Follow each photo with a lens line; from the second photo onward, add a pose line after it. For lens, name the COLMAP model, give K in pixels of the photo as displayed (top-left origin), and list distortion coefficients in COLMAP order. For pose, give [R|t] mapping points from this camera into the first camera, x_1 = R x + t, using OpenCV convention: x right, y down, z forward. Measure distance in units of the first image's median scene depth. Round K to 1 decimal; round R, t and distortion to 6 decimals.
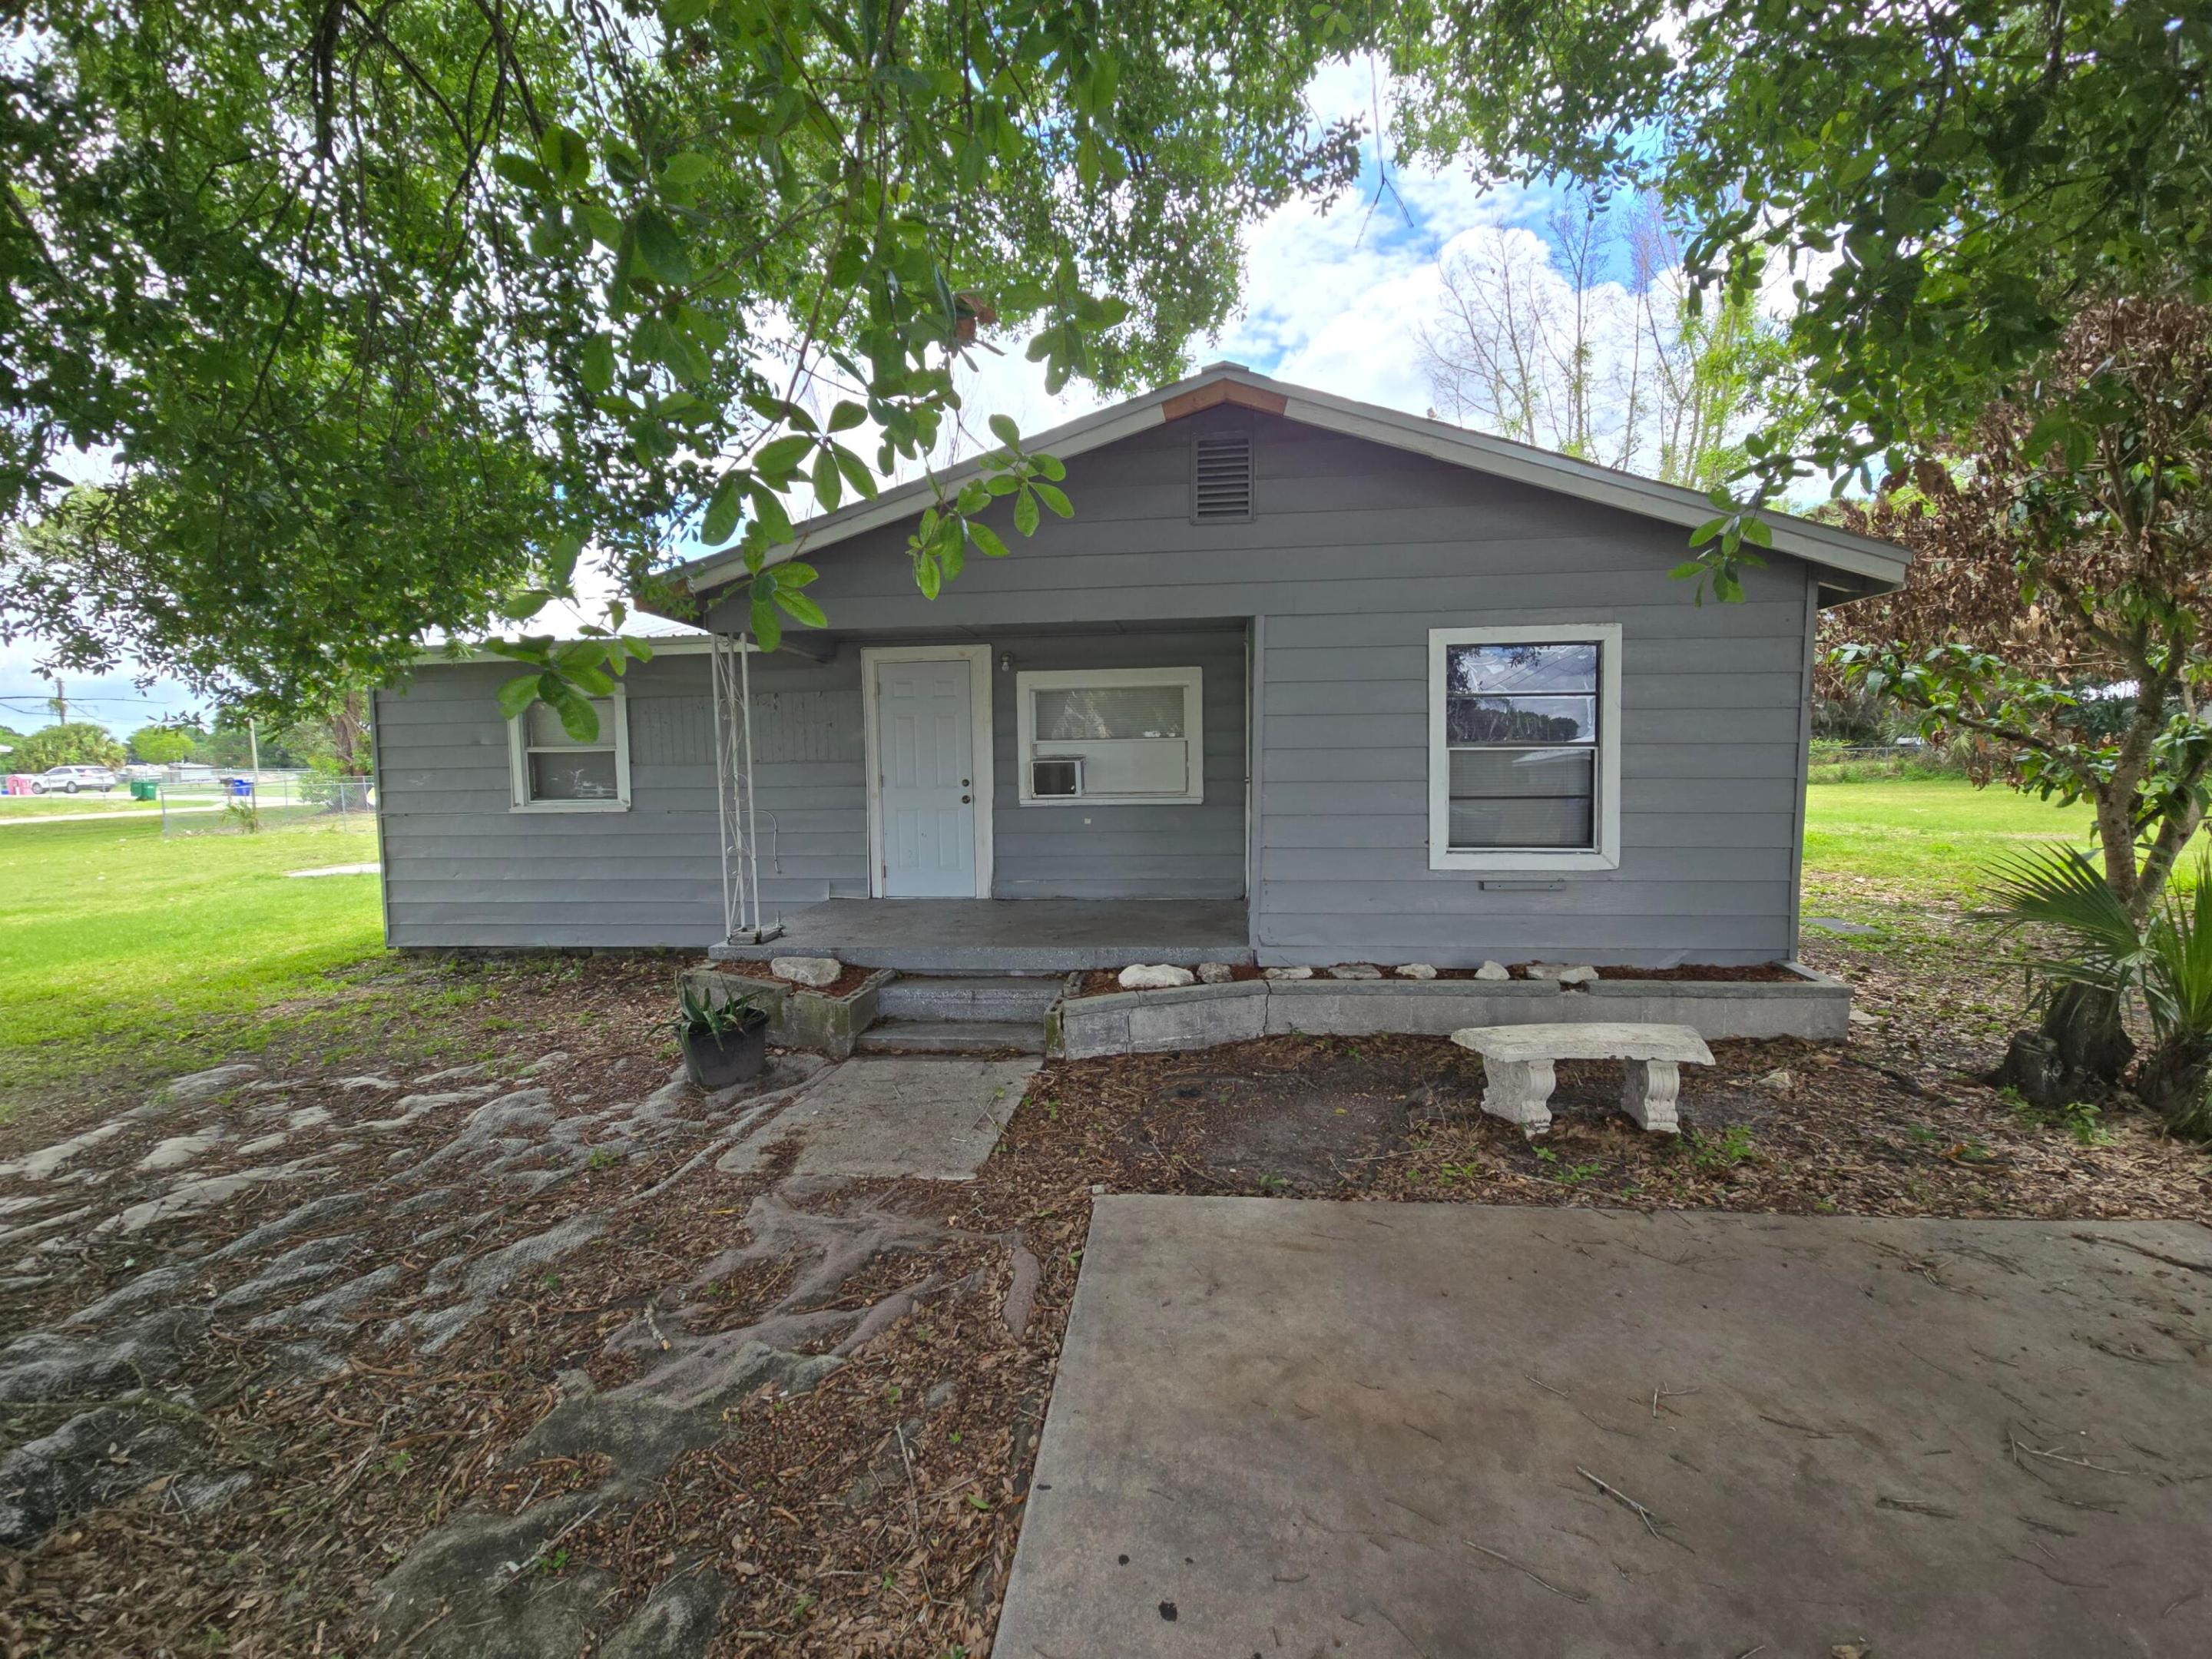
lens RADIAL K [[889.4, 0, 1119.9], [0, 889.4, 816.6], [0, 0, 1]] dist [0.002259, 0.000029]
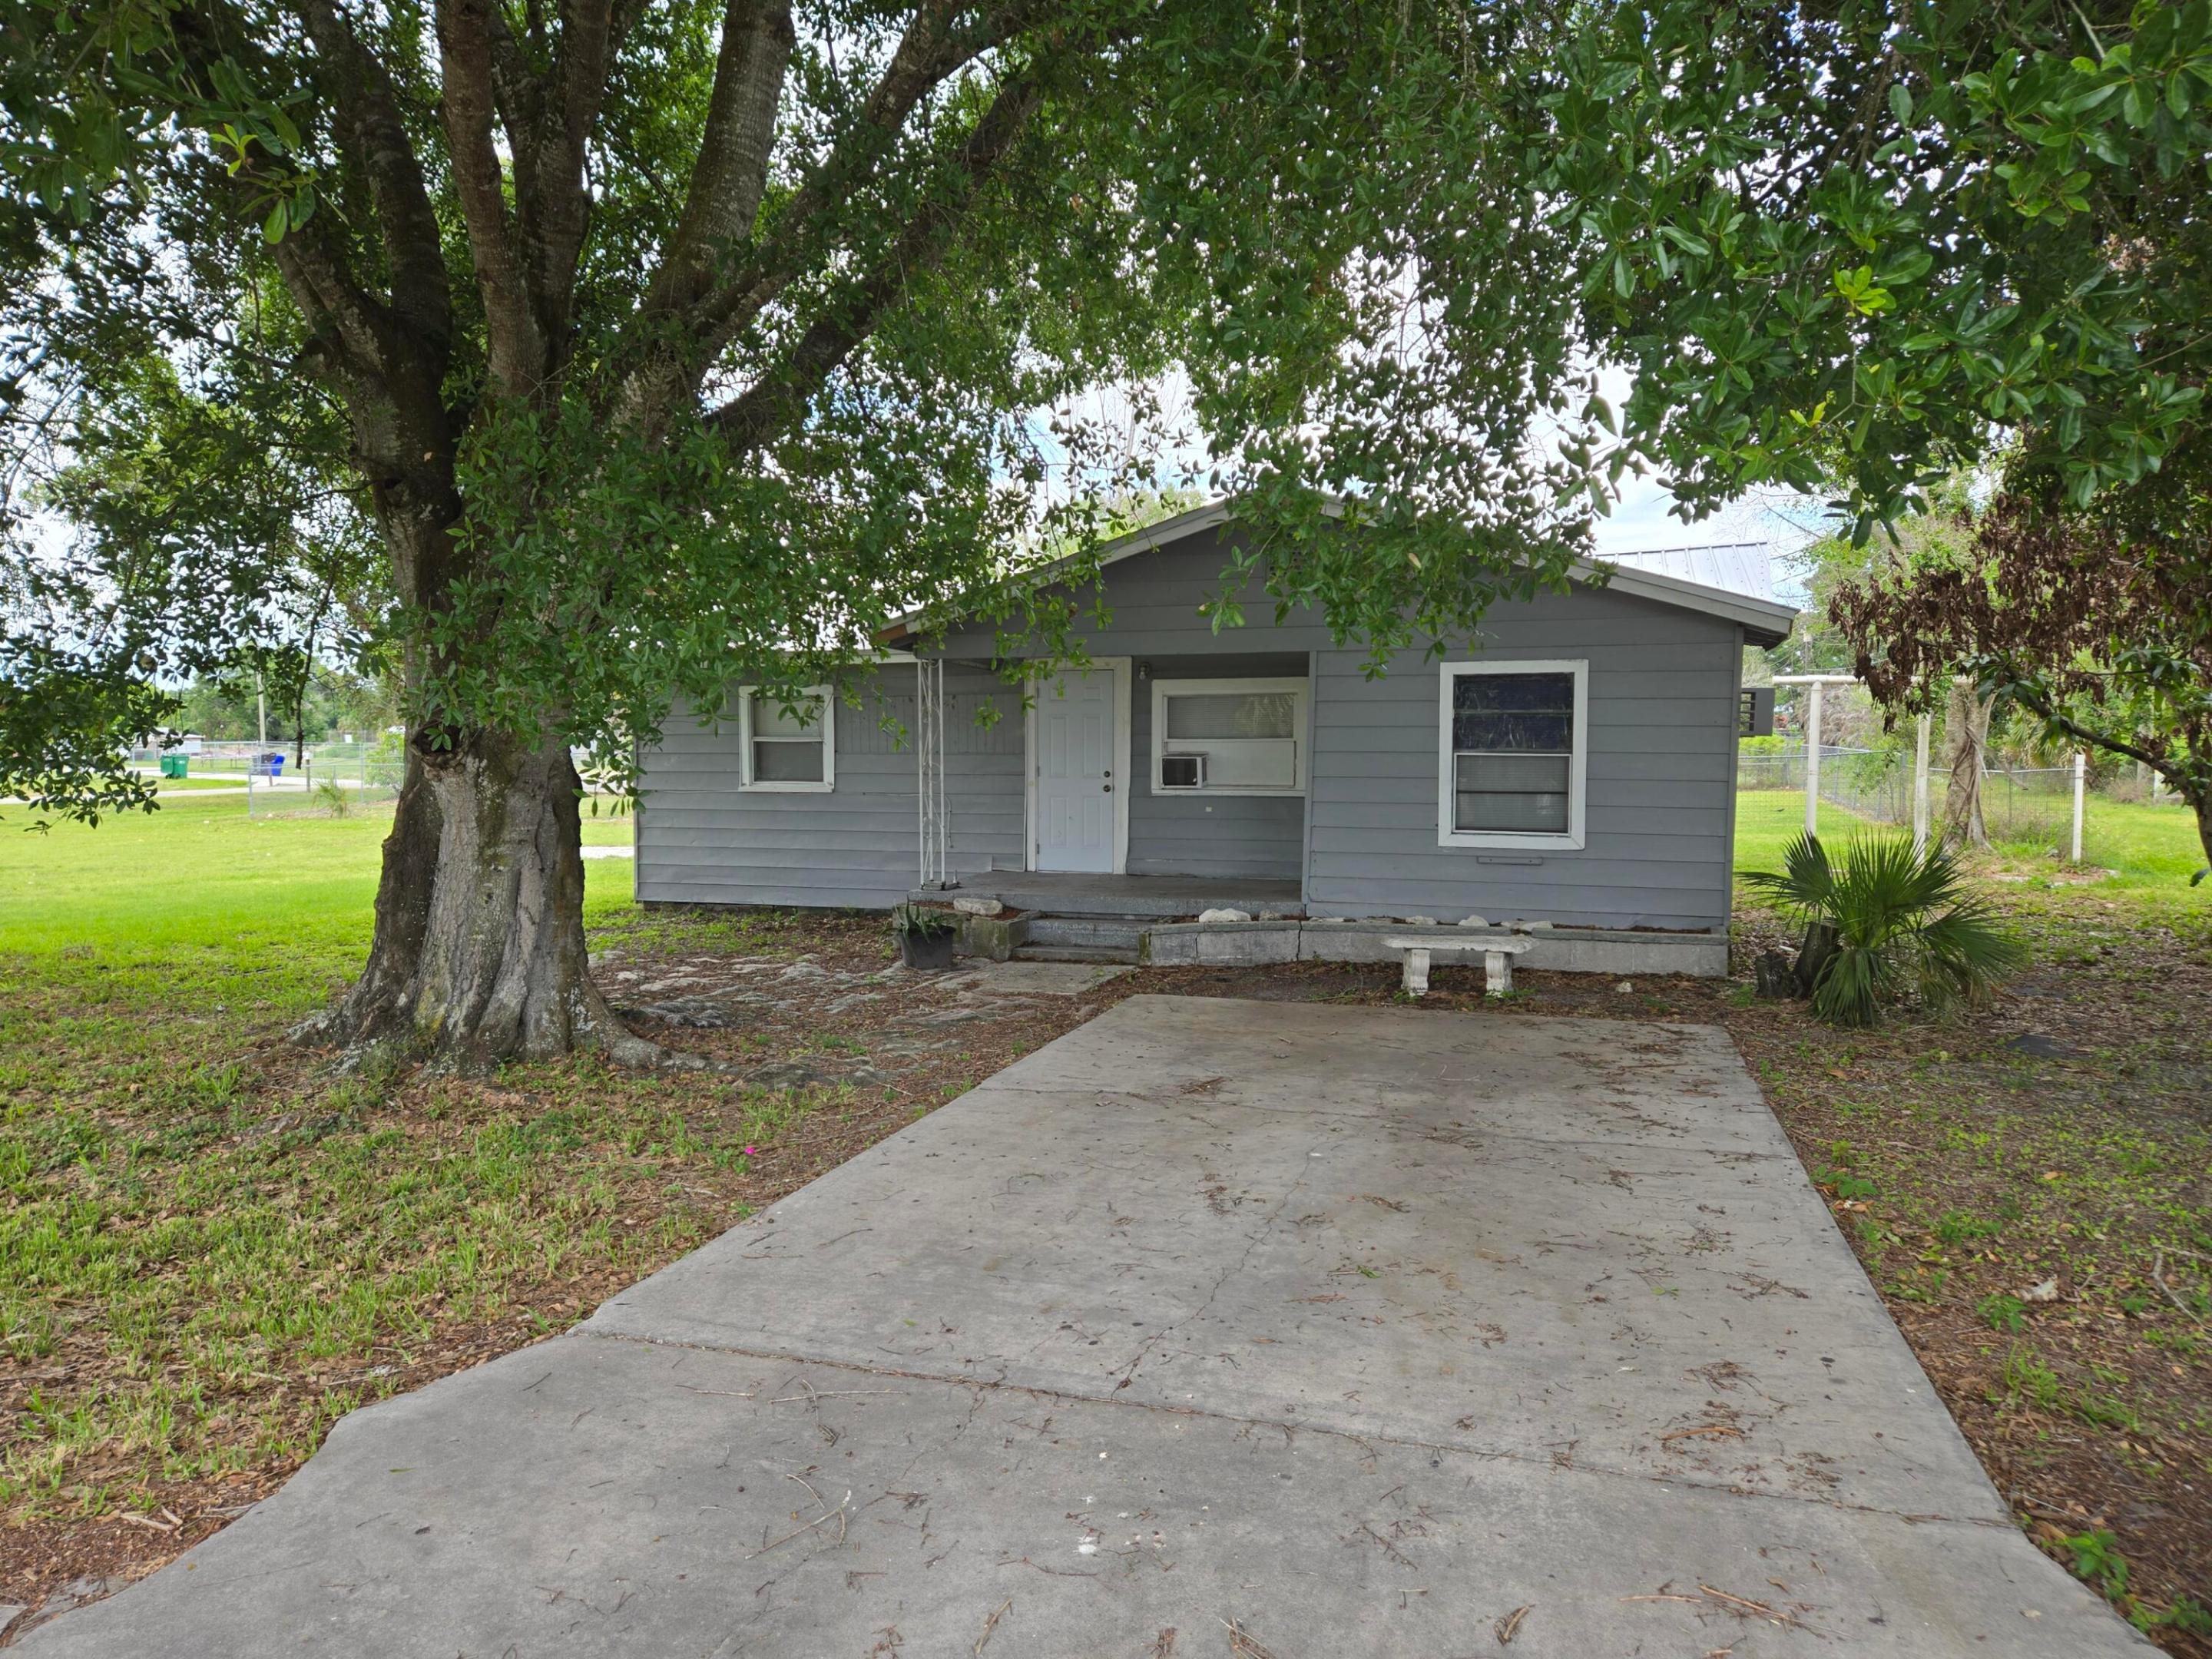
lens RADIAL K [[1529.9, 0, 1107.4], [0, 1529.9, 831.8], [0, 0, 1]] dist [0.095658, -0.088356]
pose [[0.974411, 0.029216, -0.222865, 0.365198], [-0.030923, 0.999513, -0.004173, 0.060814], [0.222635, 0.010957, 0.974840, -1.260912]]
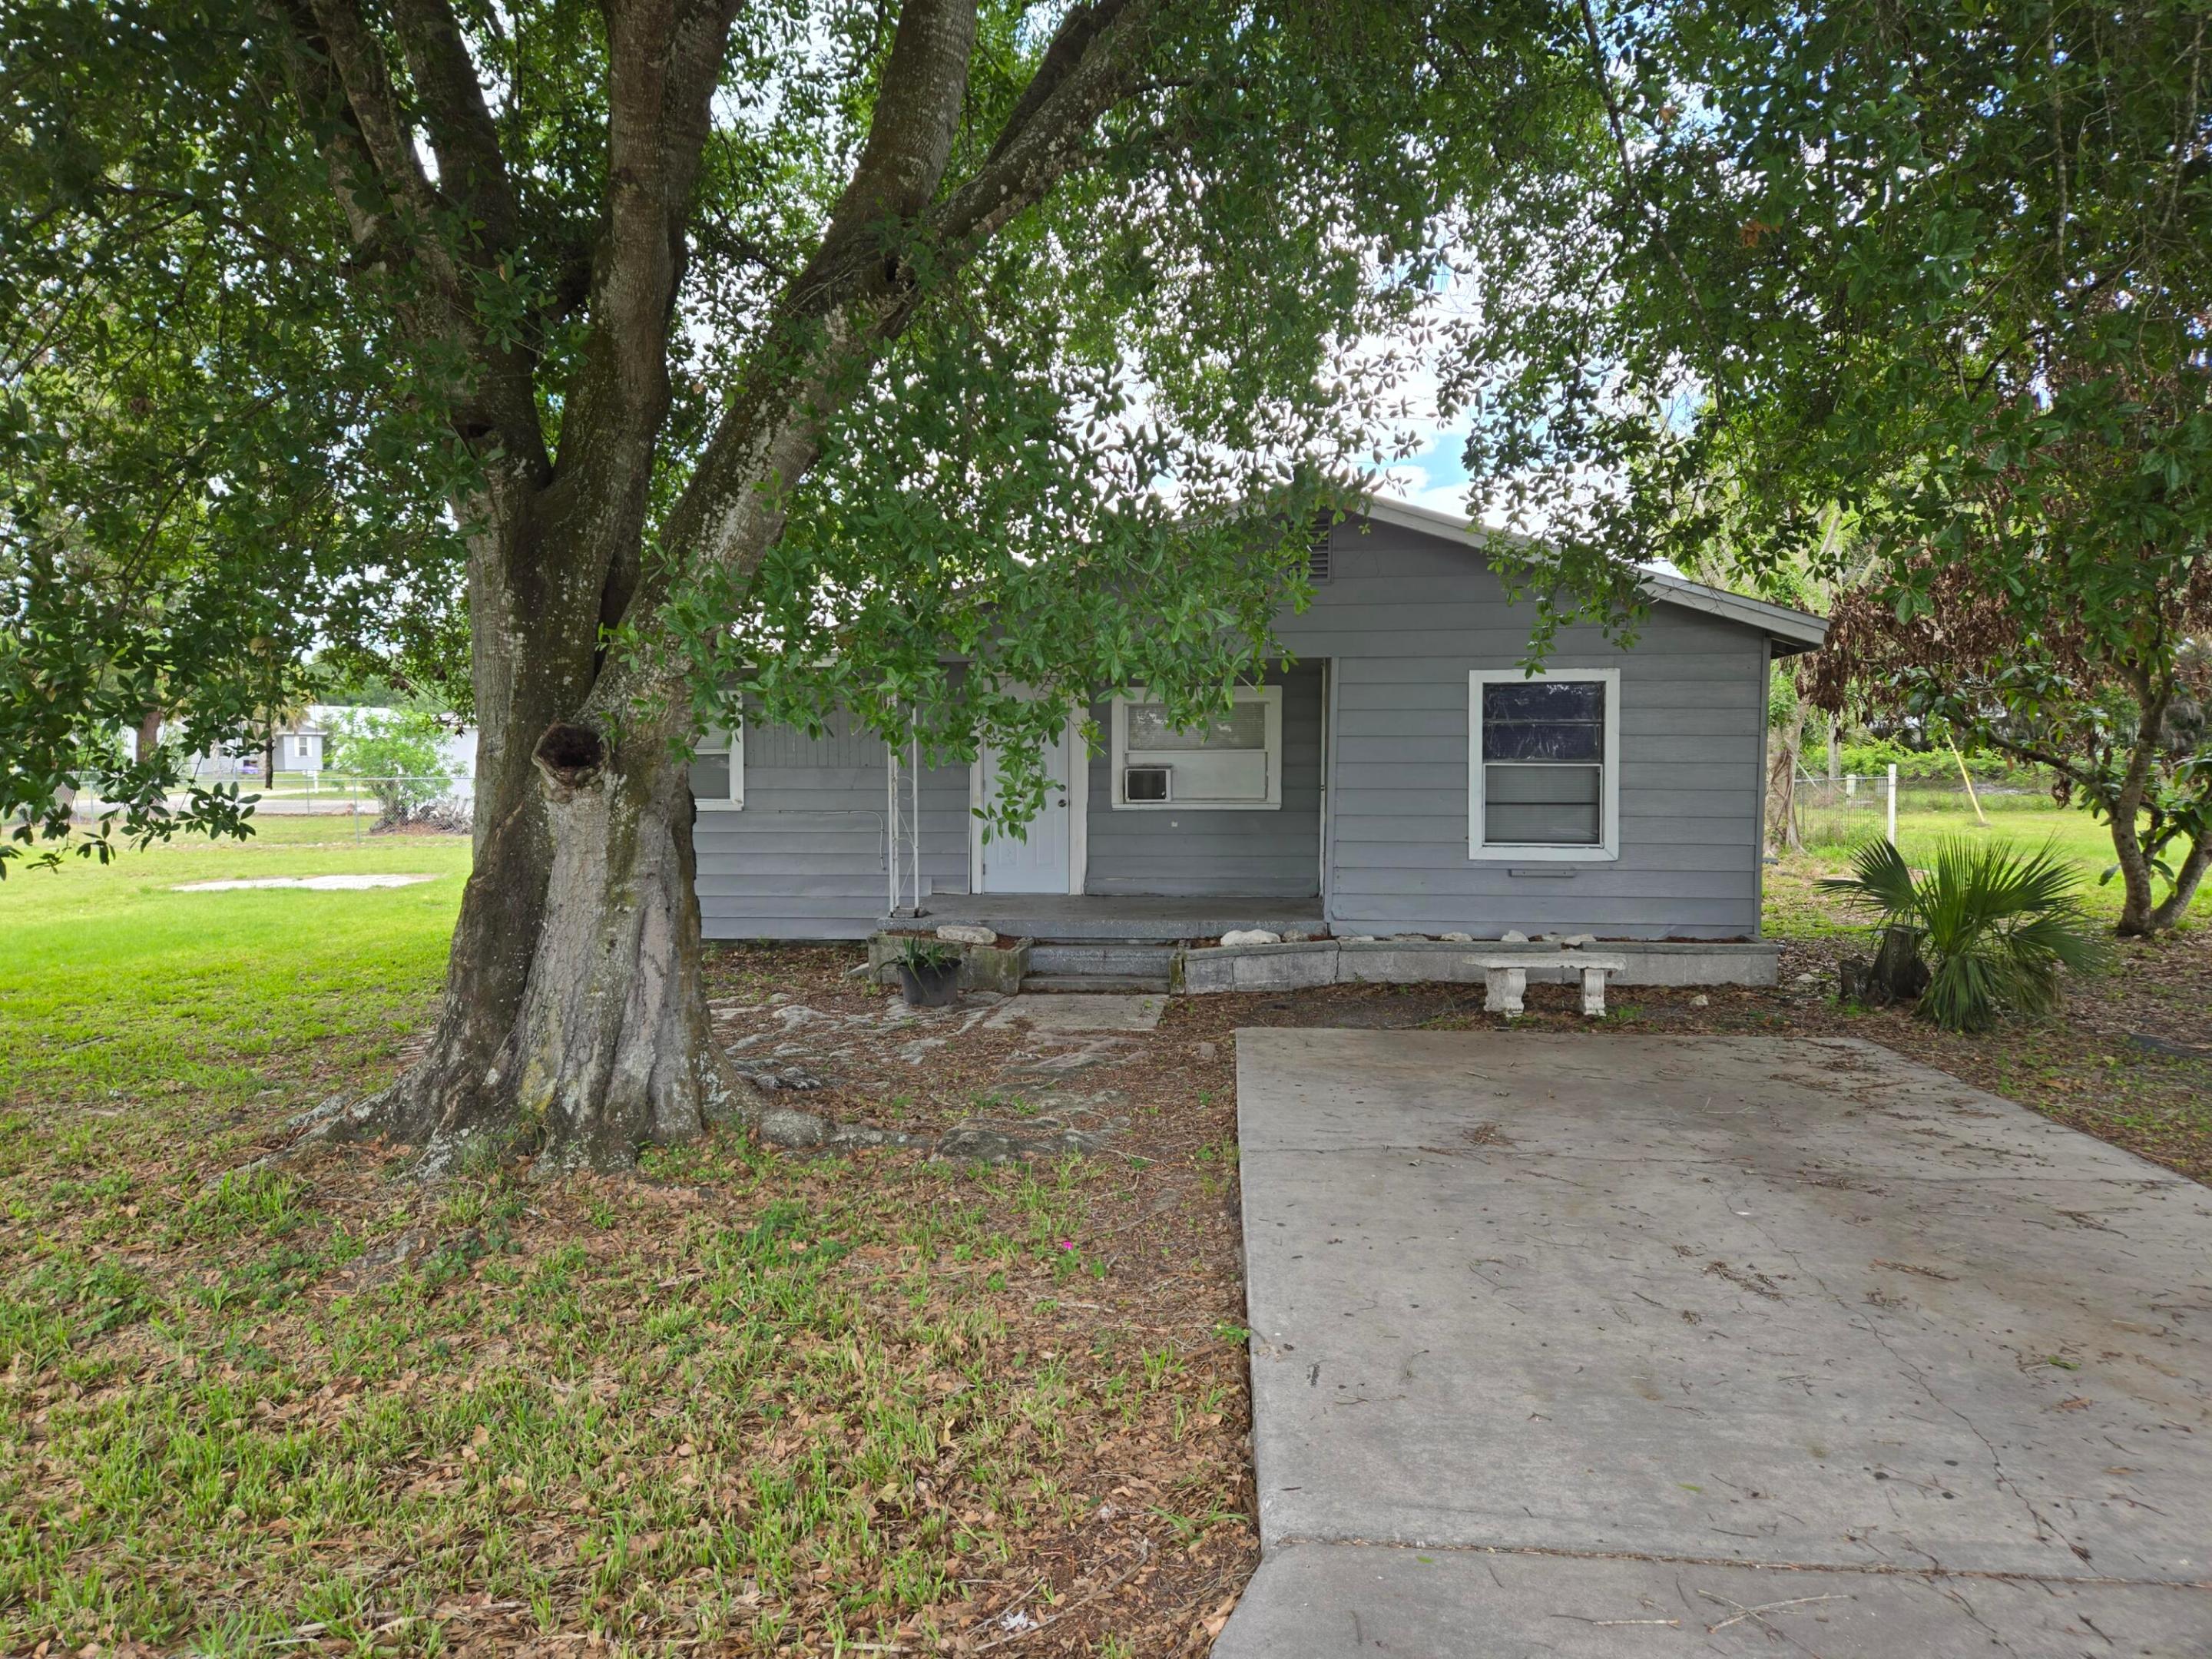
lens RADIAL K [[1515.6, 0, 1081.9], [0, 1515.6, 825.2], [0, 0, 1]] dist [0.093879, -0.085465]
pose [[0.999890, 0.013527, -0.006129, -0.181664], [-0.013660, 0.999659, -0.022257, 0.064211], [0.005826, 0.022338, 0.999734, -1.128342]]
